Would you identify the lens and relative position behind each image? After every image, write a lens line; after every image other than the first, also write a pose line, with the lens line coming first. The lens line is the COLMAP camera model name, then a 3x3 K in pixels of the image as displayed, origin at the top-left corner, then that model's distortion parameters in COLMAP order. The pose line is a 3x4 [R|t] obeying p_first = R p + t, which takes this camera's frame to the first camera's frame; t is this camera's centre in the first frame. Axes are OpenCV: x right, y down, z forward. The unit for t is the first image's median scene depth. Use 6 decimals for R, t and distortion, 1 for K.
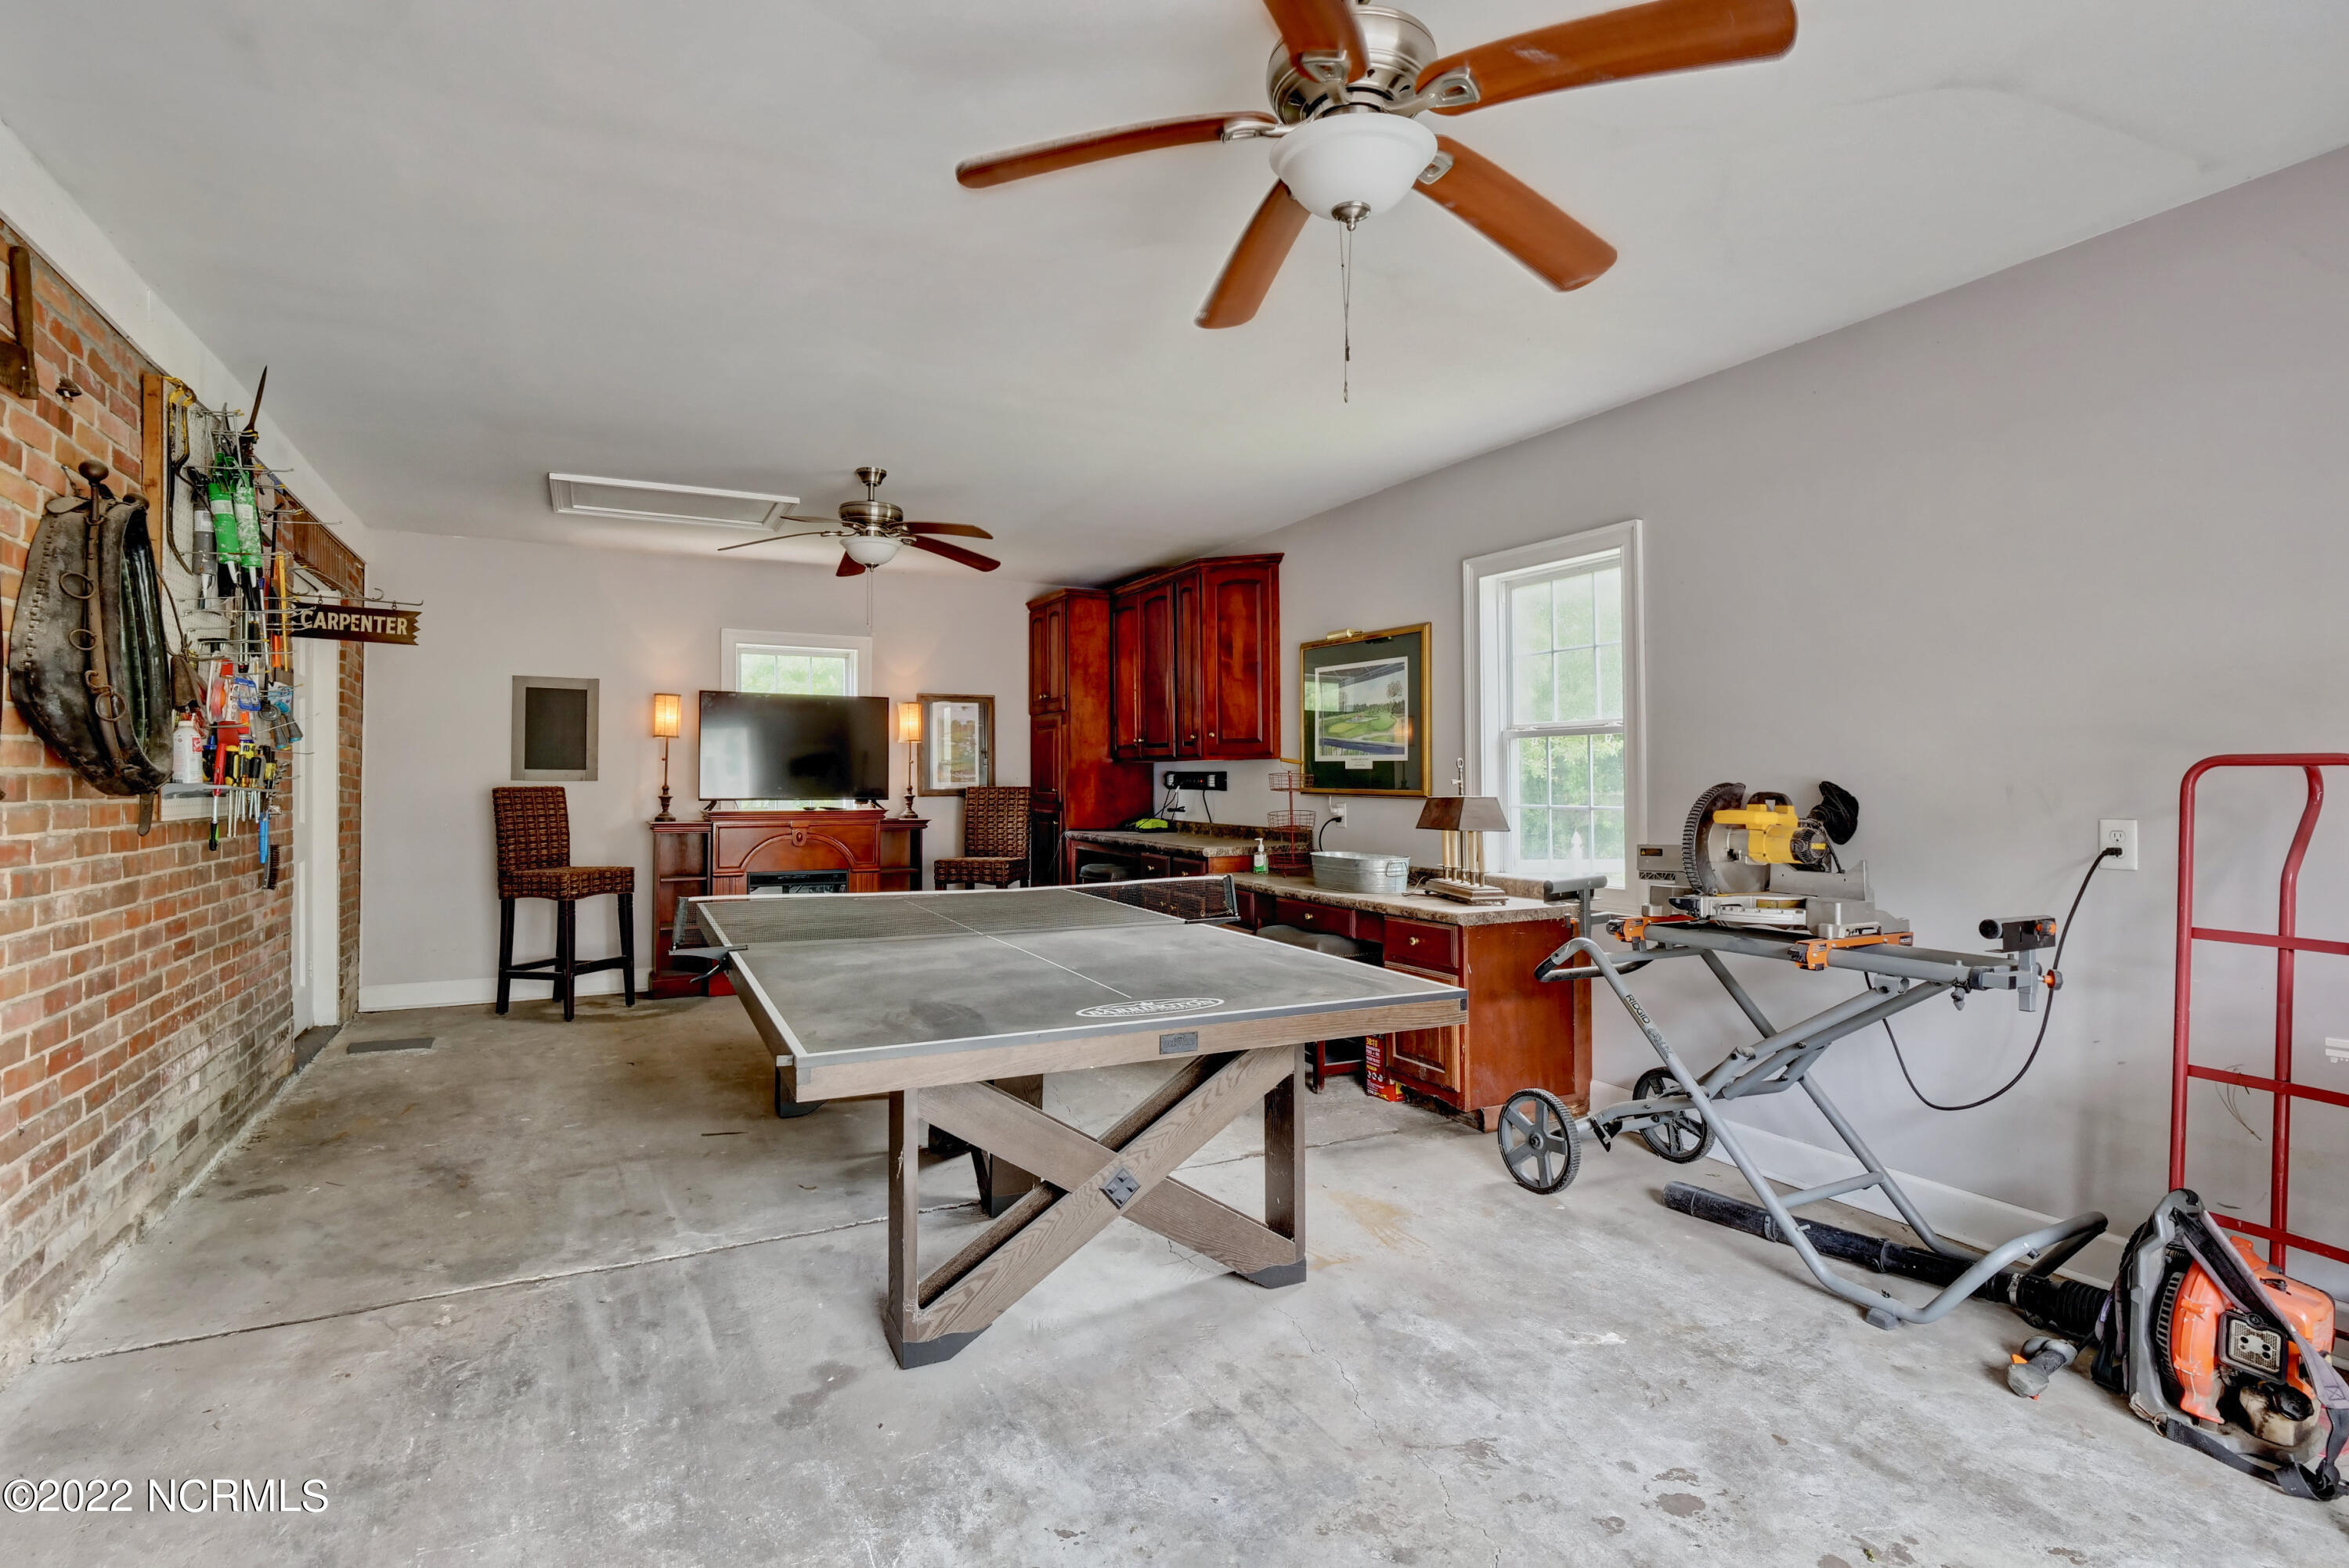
lens RADIAL K [[1142.9, 0, 1173.5], [0, 1142.9, 781.9], [0, 0, 1]] dist [0.000871, -0.001497]
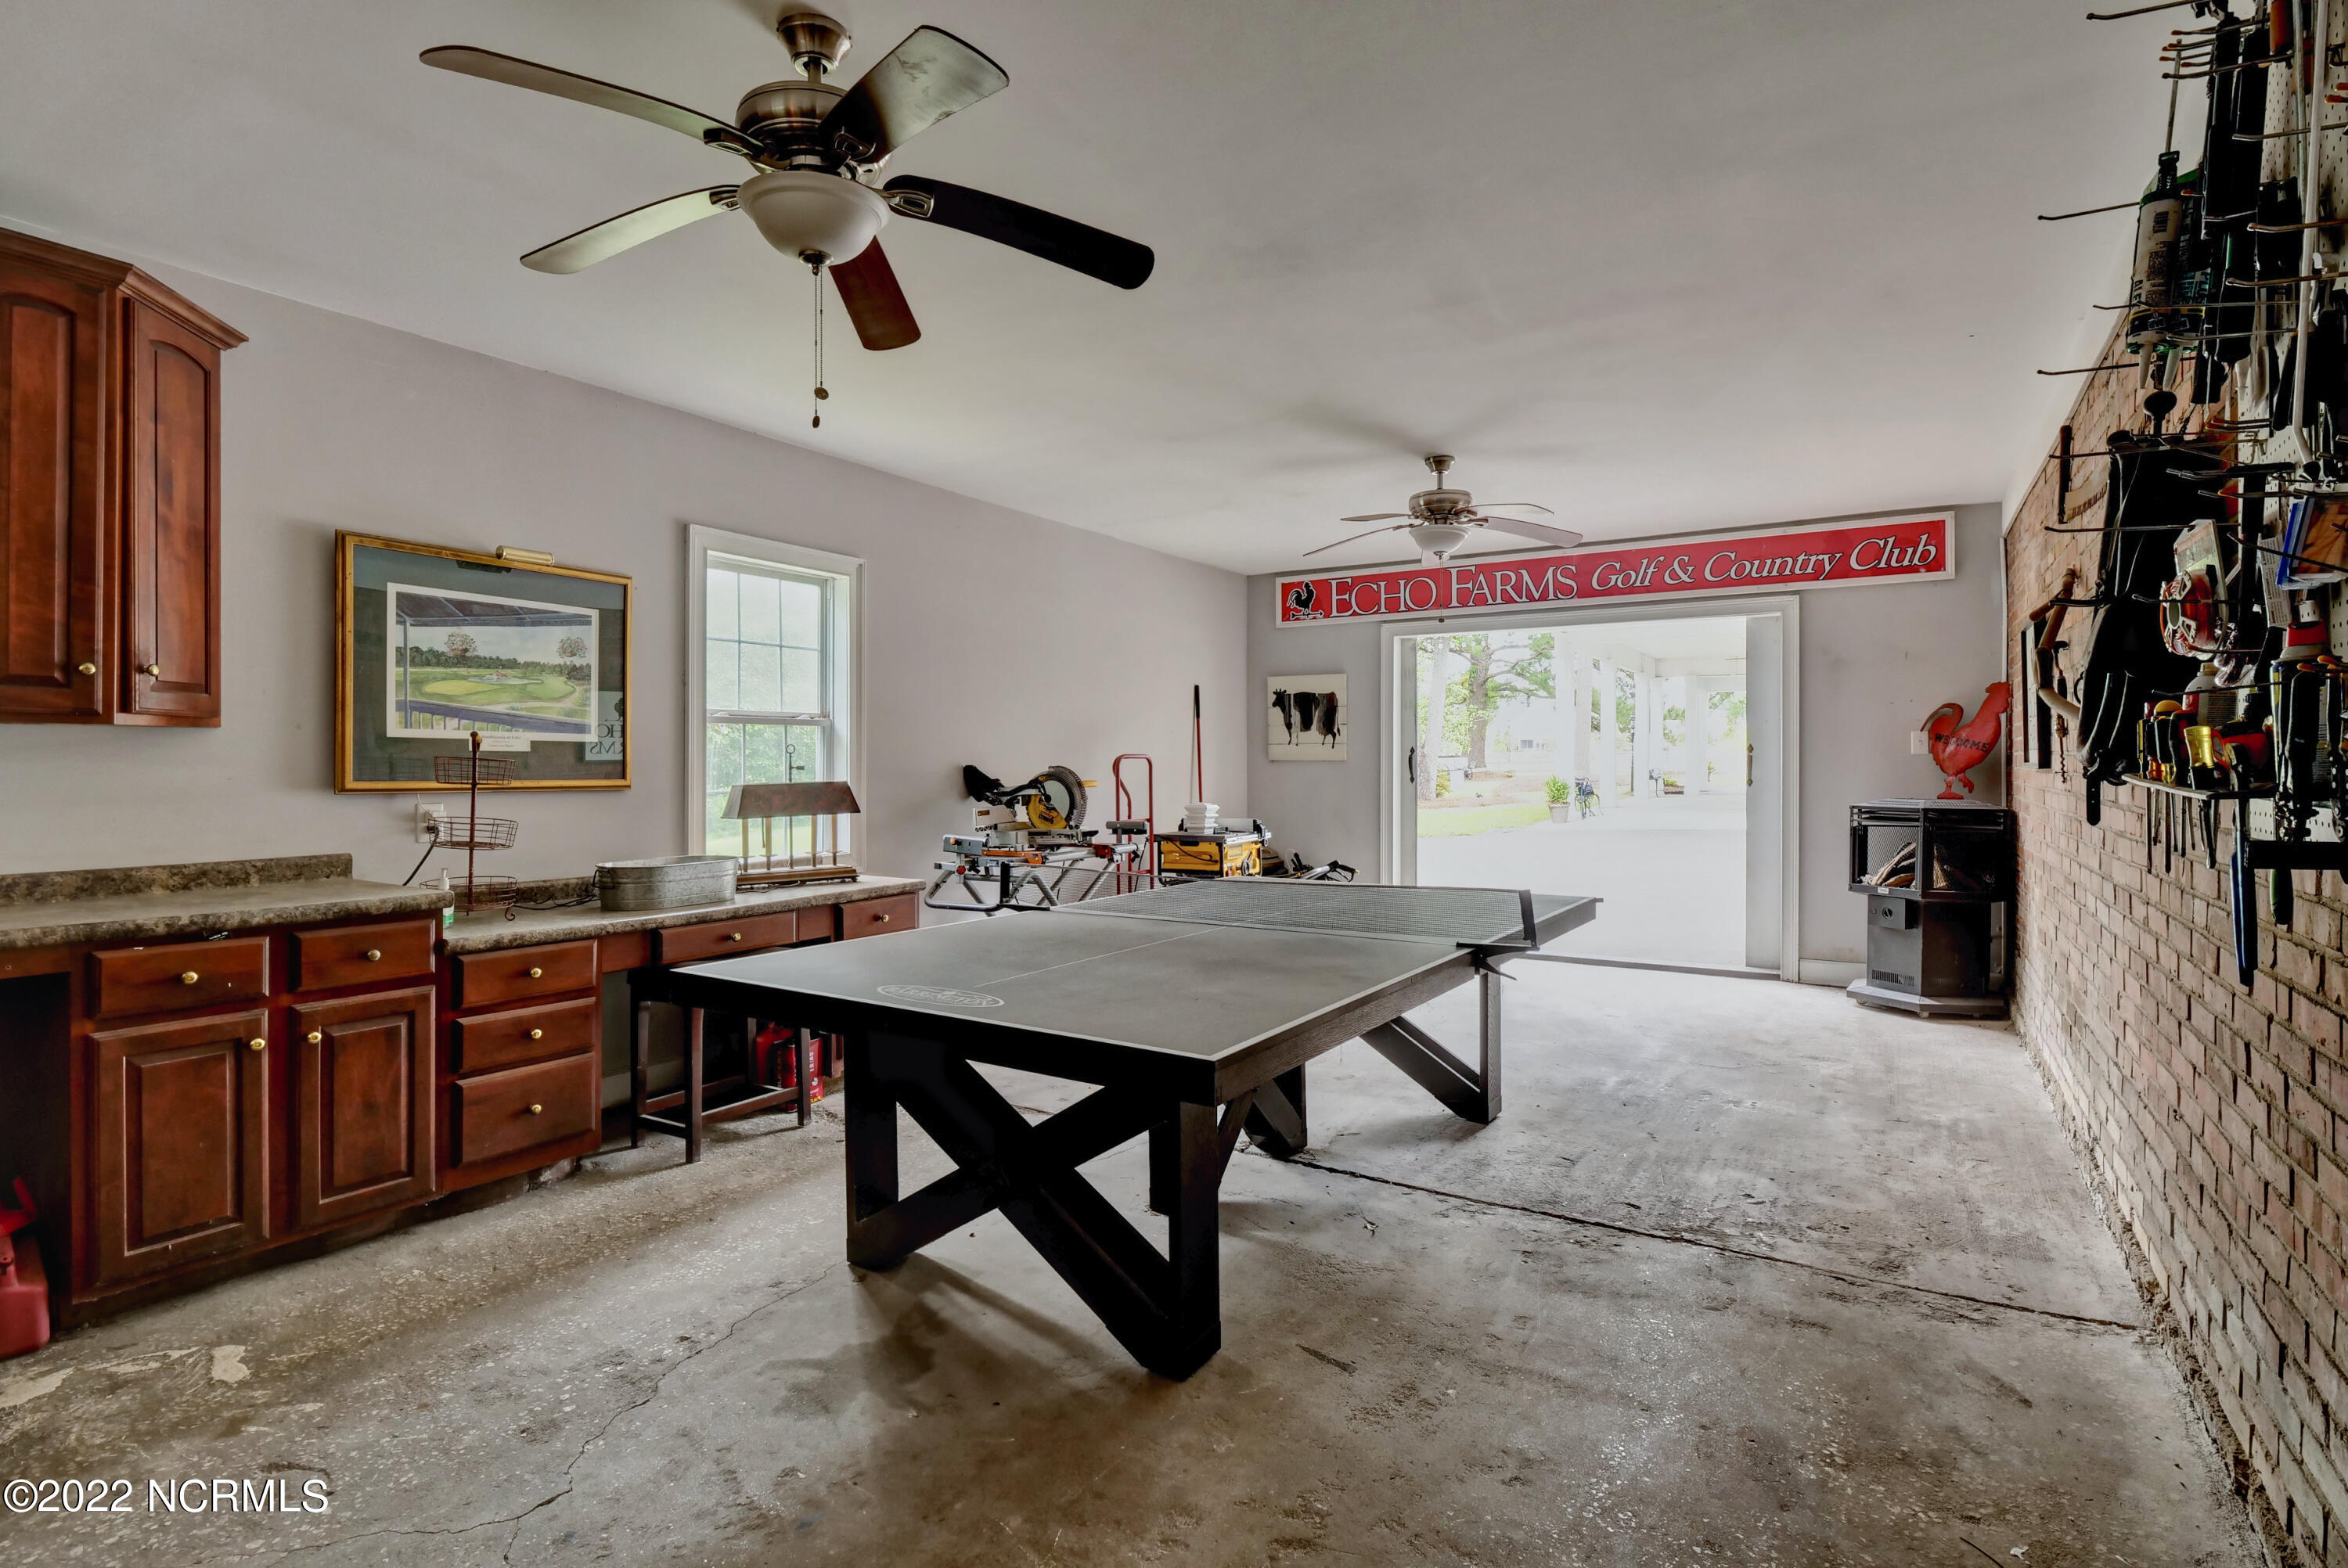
lens RADIAL K [[1142.3, 0, 1174.5], [0, 1142.3, 769.0], [0, 0, 1]] dist [0.000871, -0.001497]
pose [[-0.517111, -0.009587, 0.855865, -0.661255], [0.000145, 0.999936, 0.011288, -0.008517], [-0.855918, 0.005962, -0.517077, 1.043489]]
